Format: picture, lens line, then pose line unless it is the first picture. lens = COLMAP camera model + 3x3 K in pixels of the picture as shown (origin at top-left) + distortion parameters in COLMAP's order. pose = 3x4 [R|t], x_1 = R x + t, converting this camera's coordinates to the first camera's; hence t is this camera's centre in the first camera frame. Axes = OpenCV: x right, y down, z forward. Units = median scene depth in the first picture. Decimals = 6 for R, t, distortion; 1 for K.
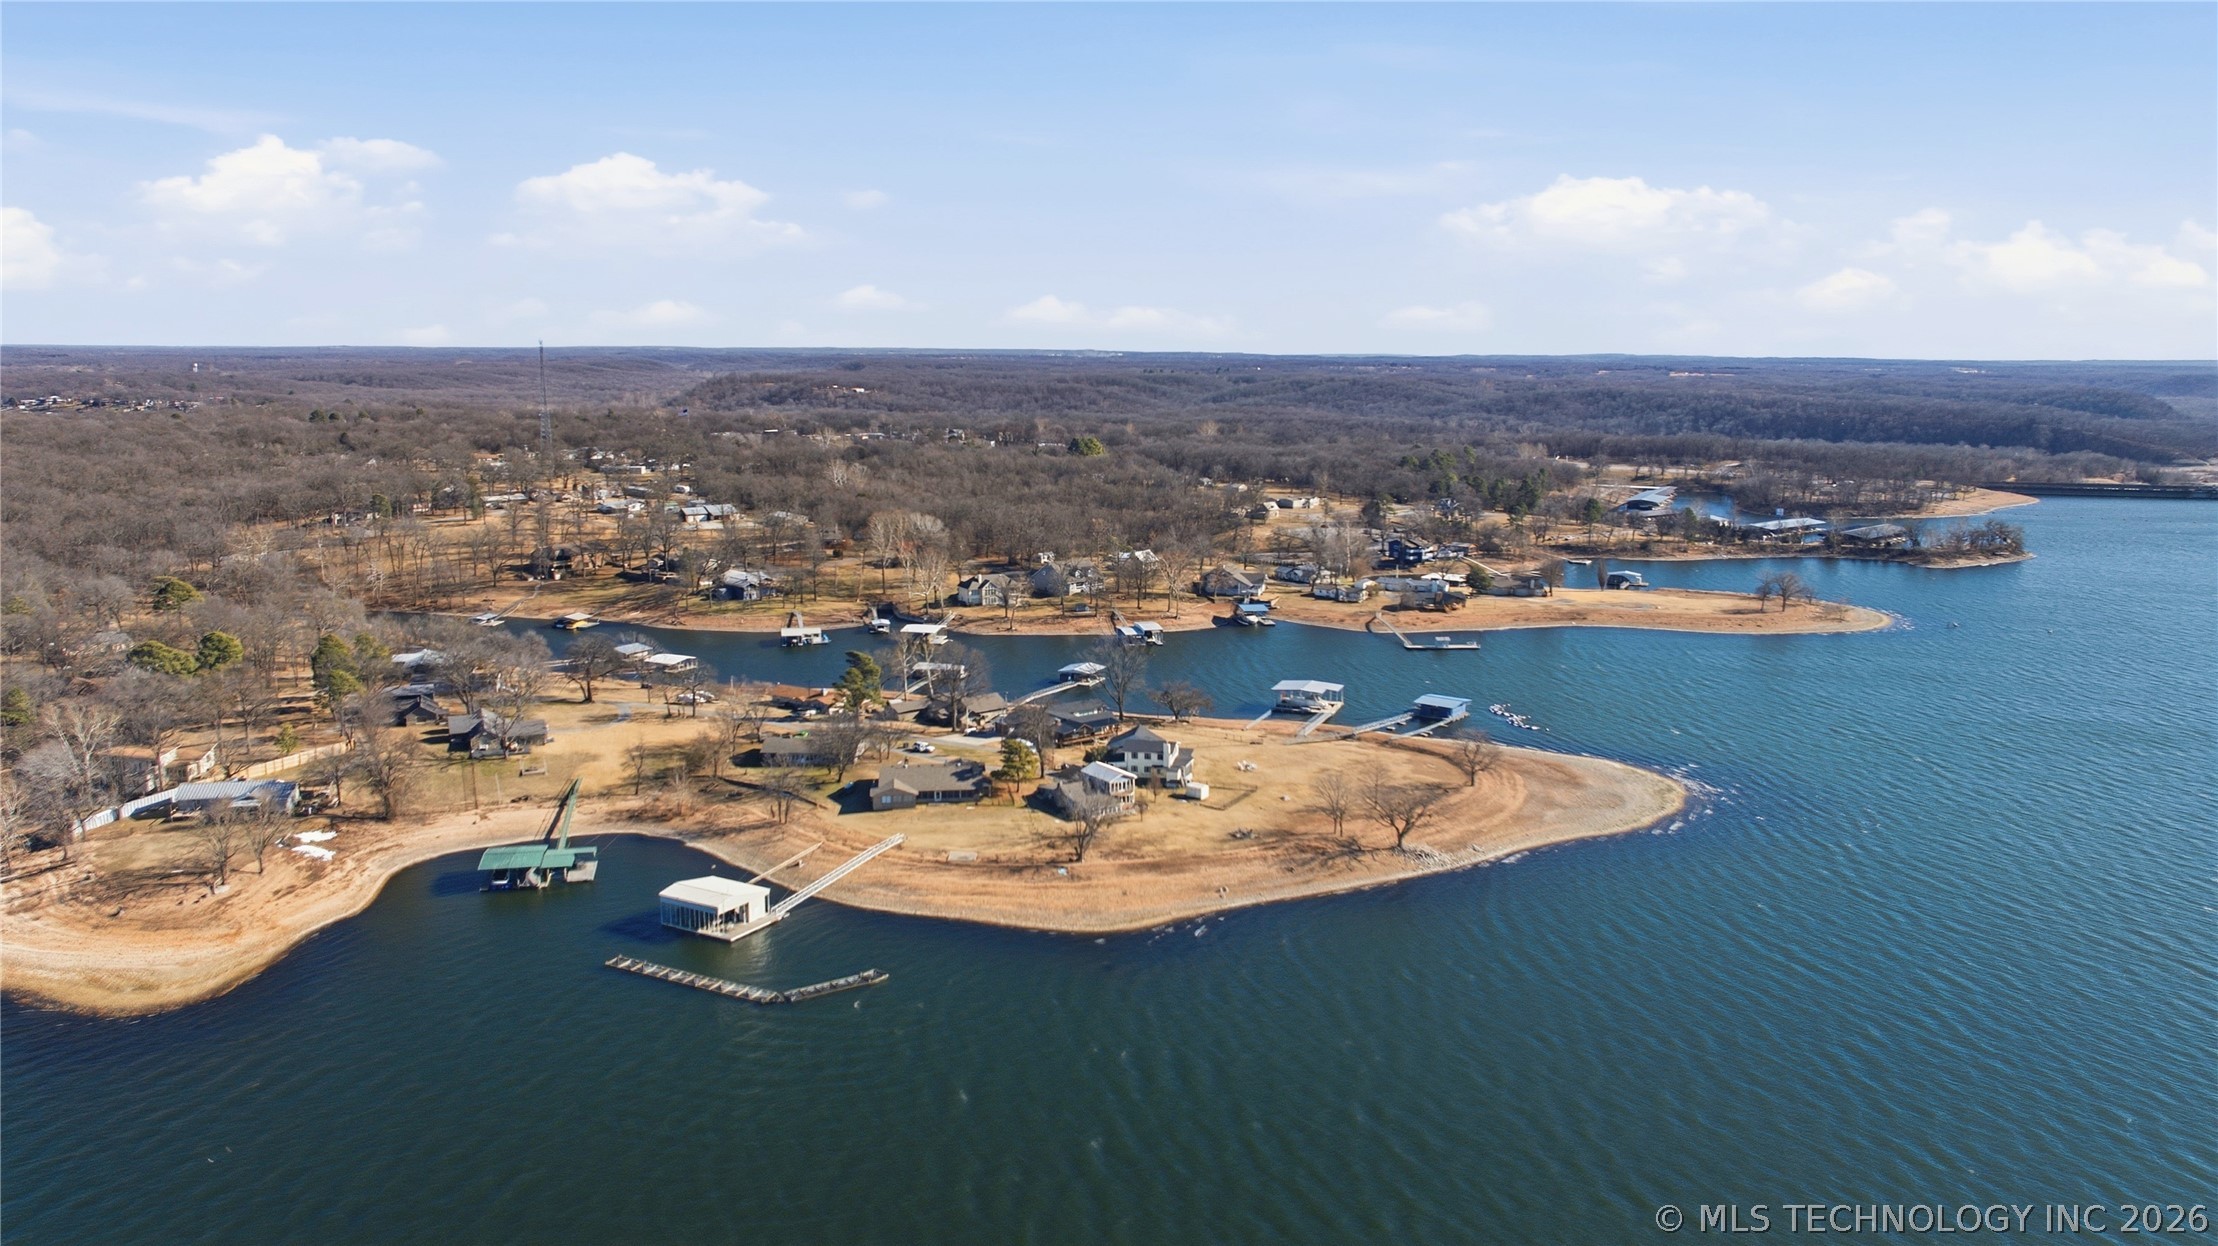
lens RADIAL K [[1548.8, 0, 1109.0], [0, 1548.8, 623.0], [0, 0, 1]] dist [-0.015116, 0.001147]
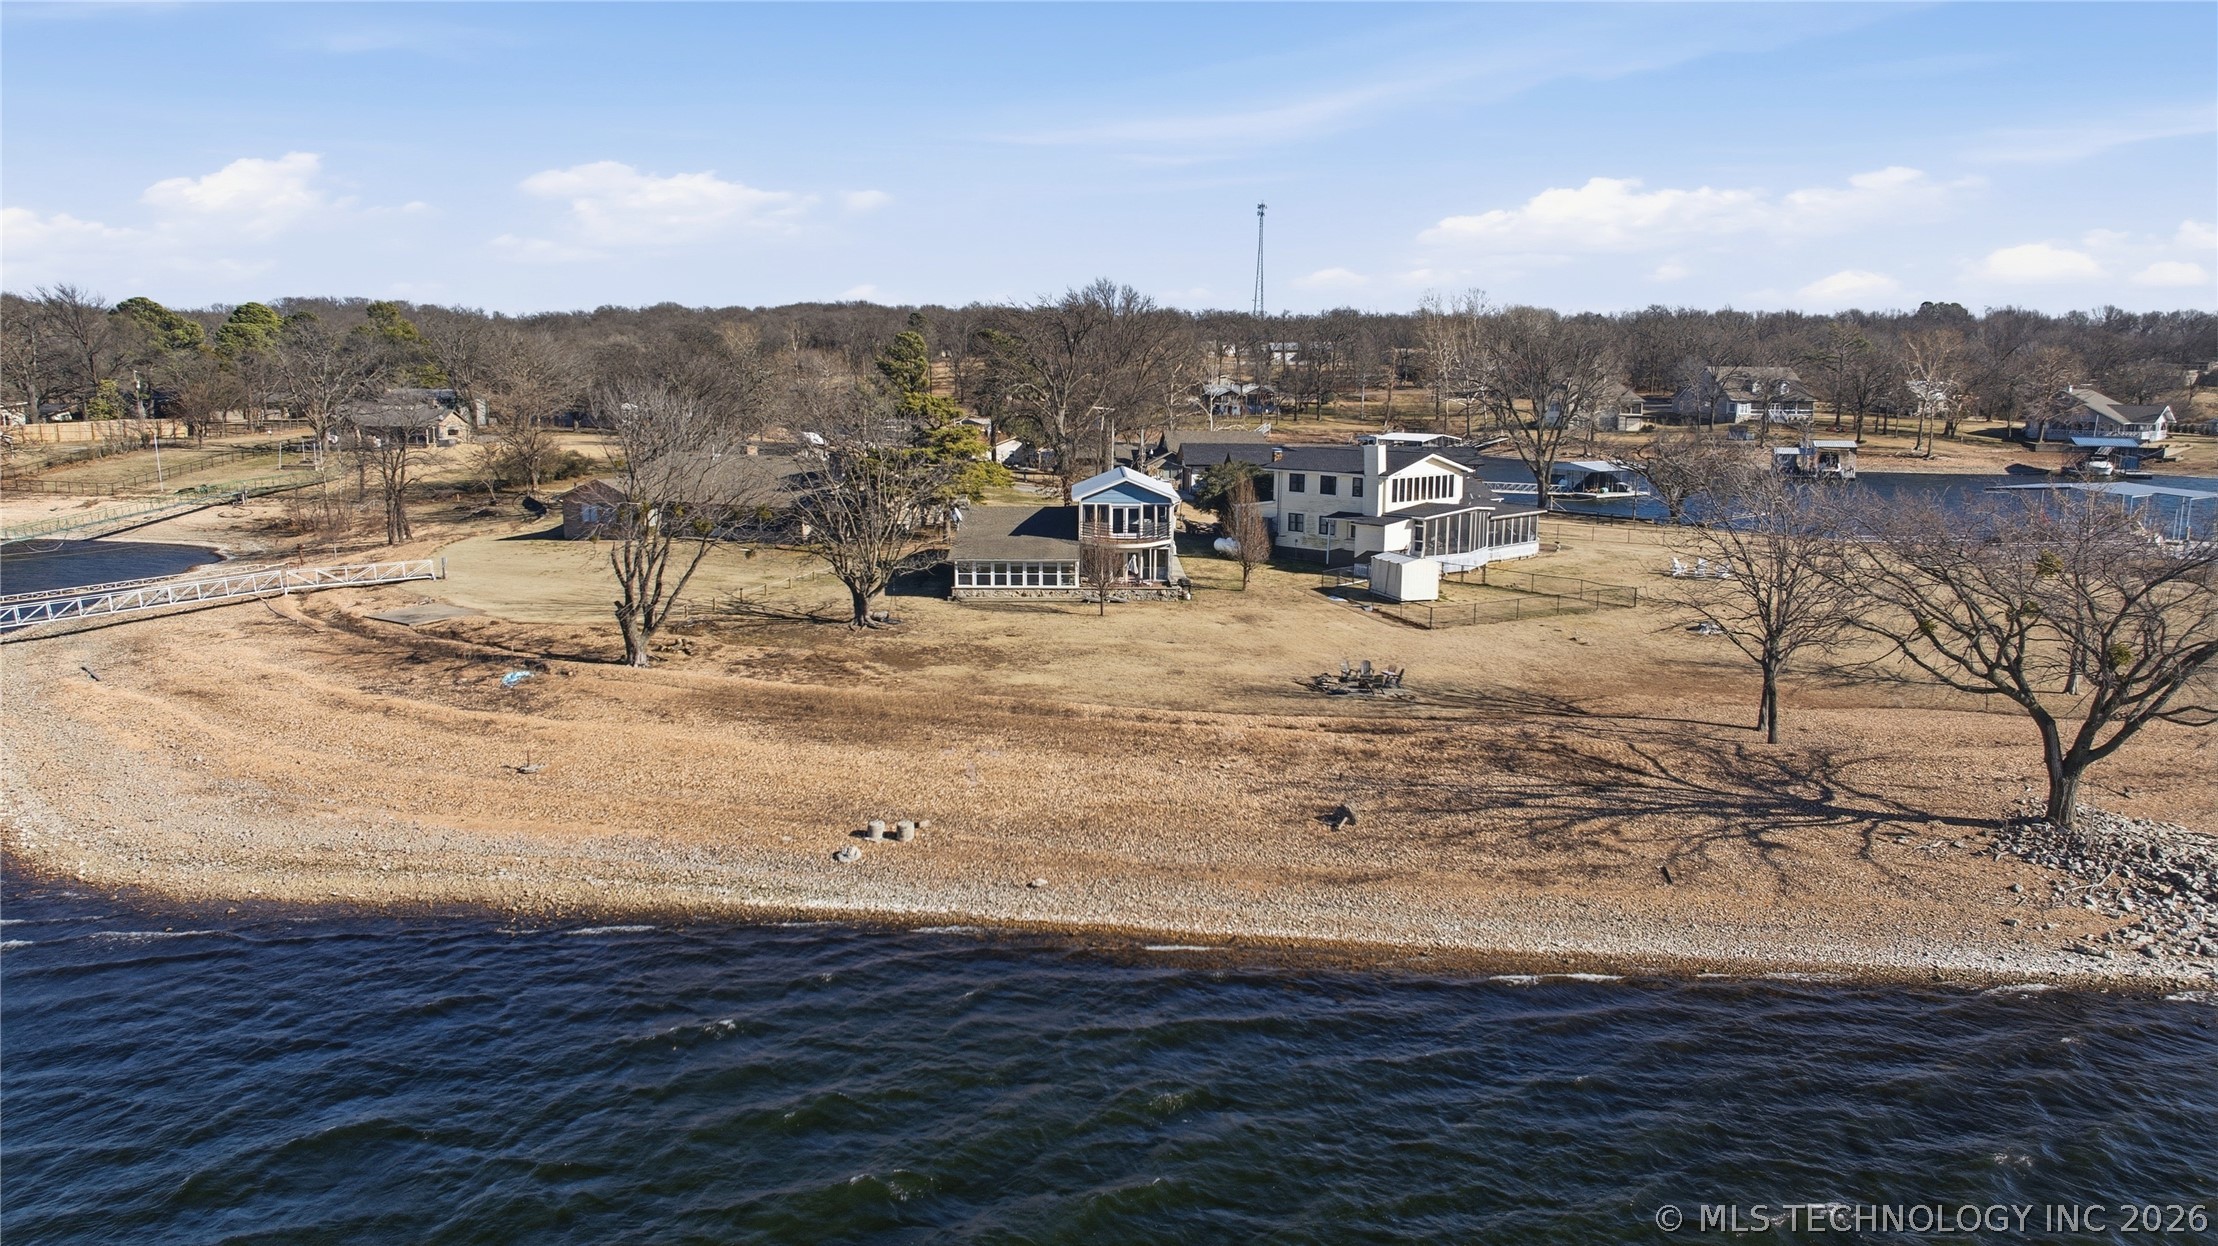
lens RADIAL K [[1548.8, 0, 1109.0], [0, 1548.8, 623.0], [0, 0, 1]] dist [-0.015116, 0.001147]
pose [[0.828678, 0.091150, -0.552254, 0.135978], [-0.099522, 0.994924, 0.014877, 0.091594], [0.550807, 0.042633, 0.833543, 0.557415]]
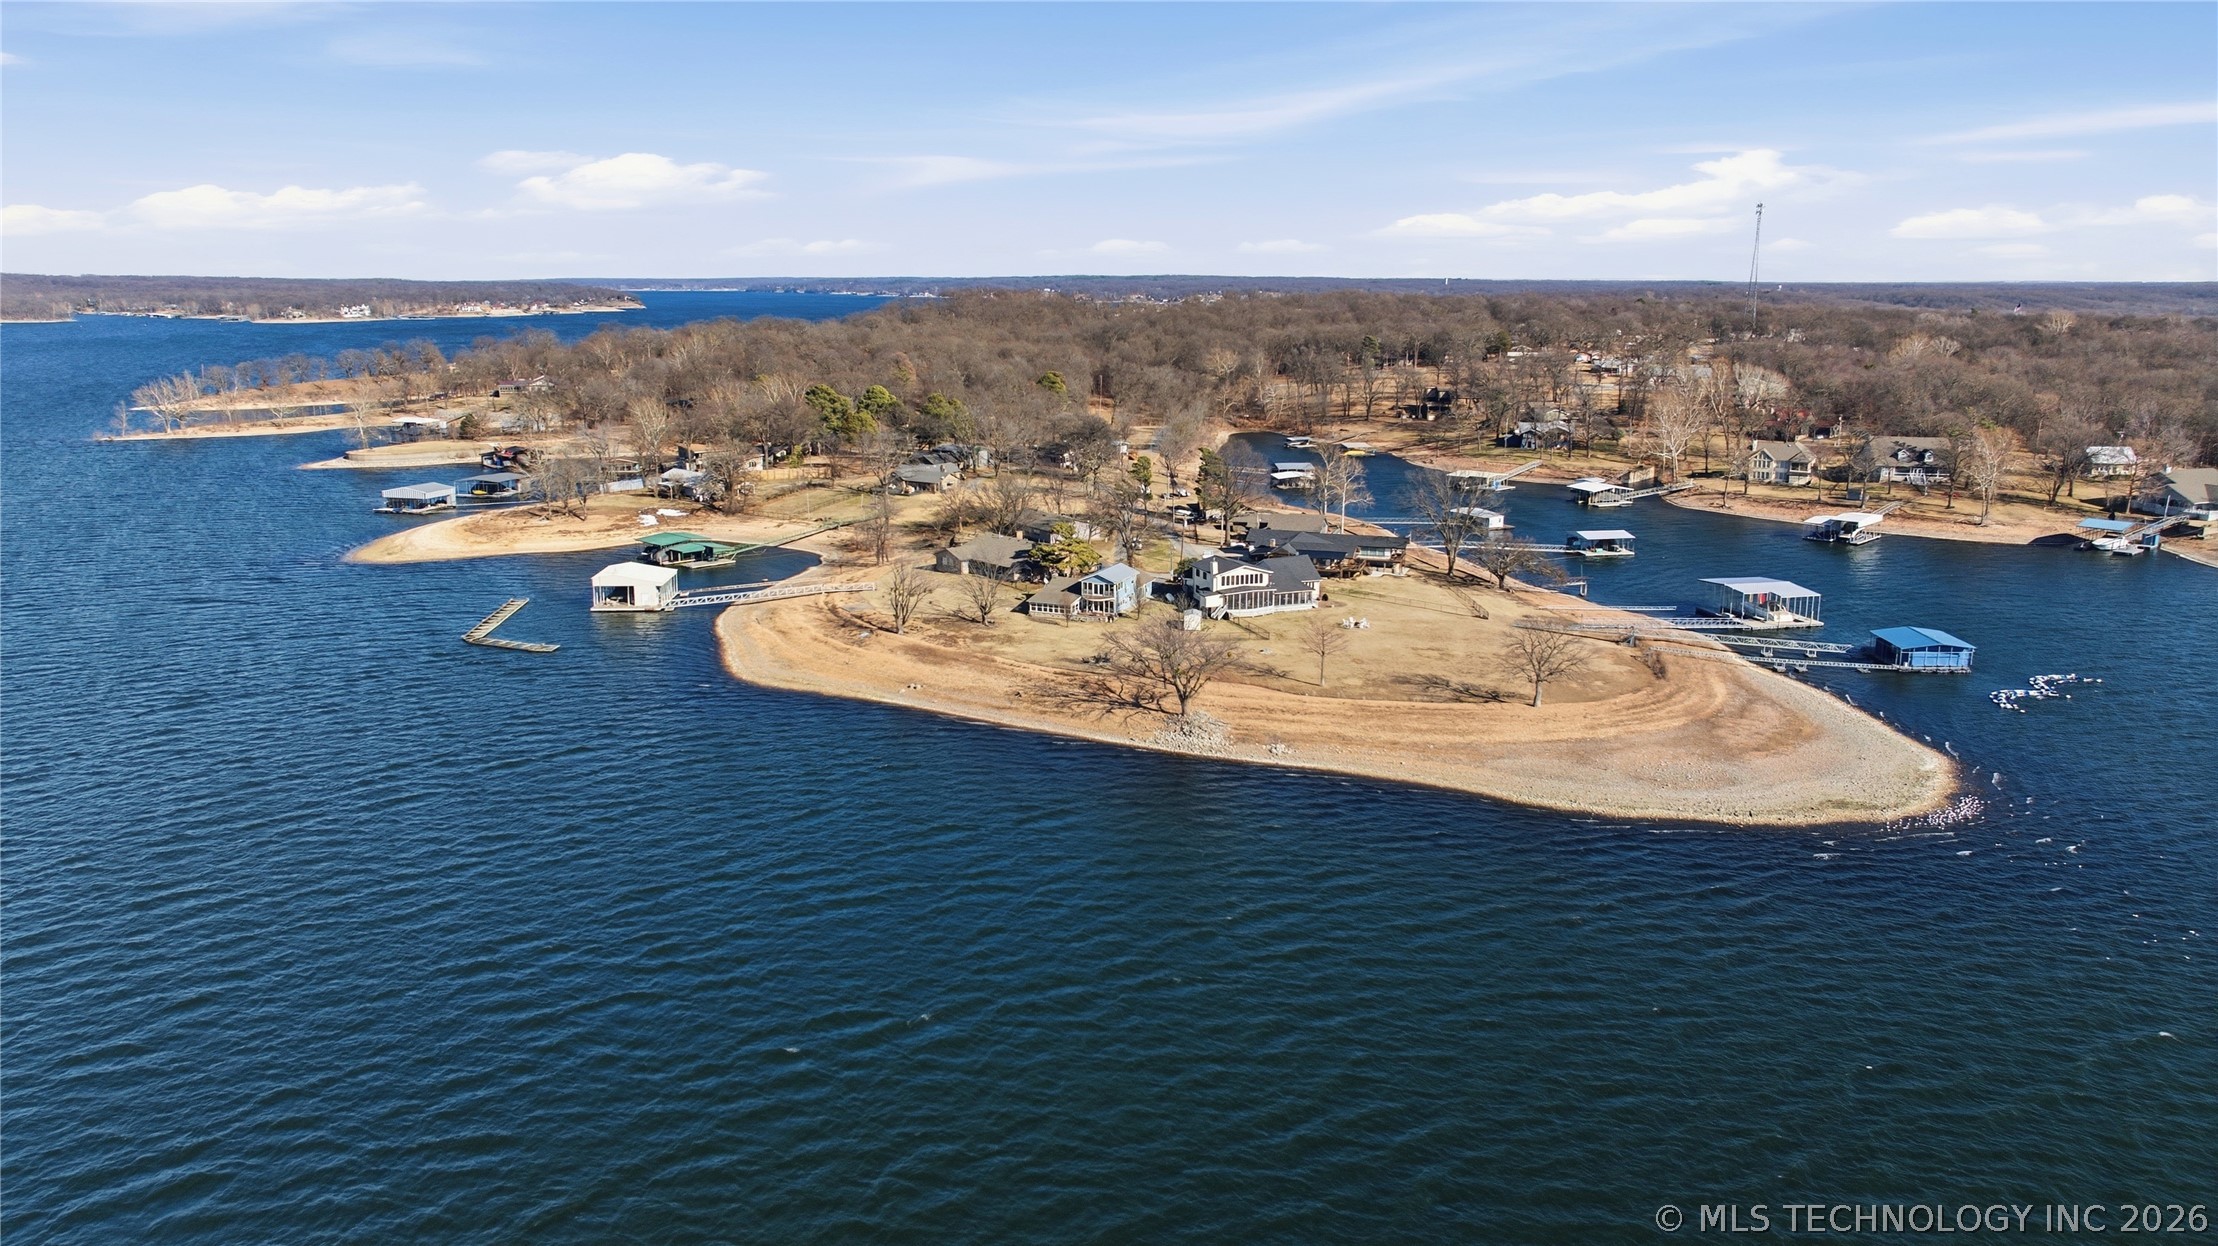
lens RADIAL K [[1548.8, 0, 1109.0], [0, 1548.8, 623.0], [0, 0, 1]] dist [-0.015116, 0.001147]
pose [[0.537577, 0.175585, -0.824731, 0.515220], [-0.146096, 0.982682, 0.113984, 0.022106], [0.830462, 0.059214, 0.553919, 0.420297]]
